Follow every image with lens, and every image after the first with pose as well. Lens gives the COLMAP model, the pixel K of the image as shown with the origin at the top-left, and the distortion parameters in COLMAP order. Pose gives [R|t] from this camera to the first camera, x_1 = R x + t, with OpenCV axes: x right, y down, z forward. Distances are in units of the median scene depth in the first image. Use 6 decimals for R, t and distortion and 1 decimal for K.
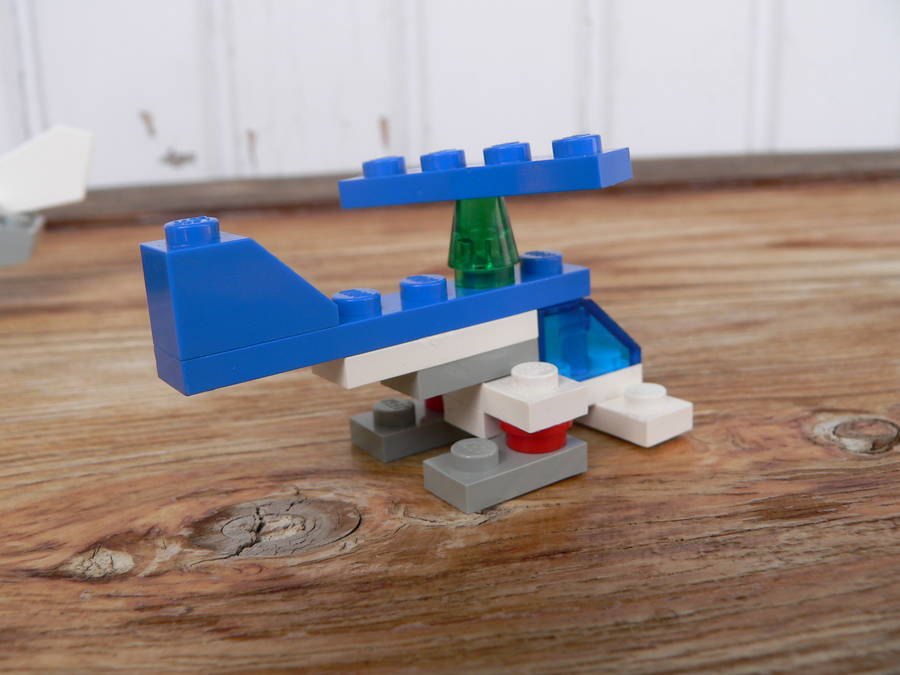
lens RADIAL K [[956.4, 0, 439.0], [0, 956.4, 332.1], [0, 0, 1]] dist [-0.196260, 0.035859]
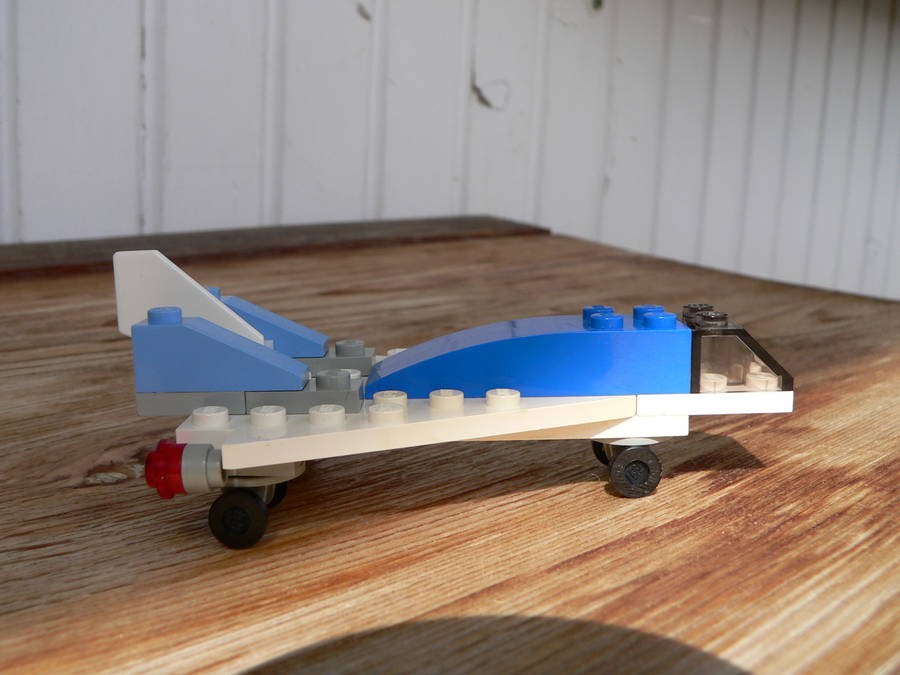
lens RADIAL K [[951.7, 0, 450.0], [0, 951.7, 337.5], [0, 0, 1]] dist [-0.190729, 0.095134]
pose [[0.813669, -0.057642, 0.578463, -0.738954], [0.092084, 0.995289, -0.030349, 0.085990], [-0.573988, 0.077962, 0.815144, -0.742226]]
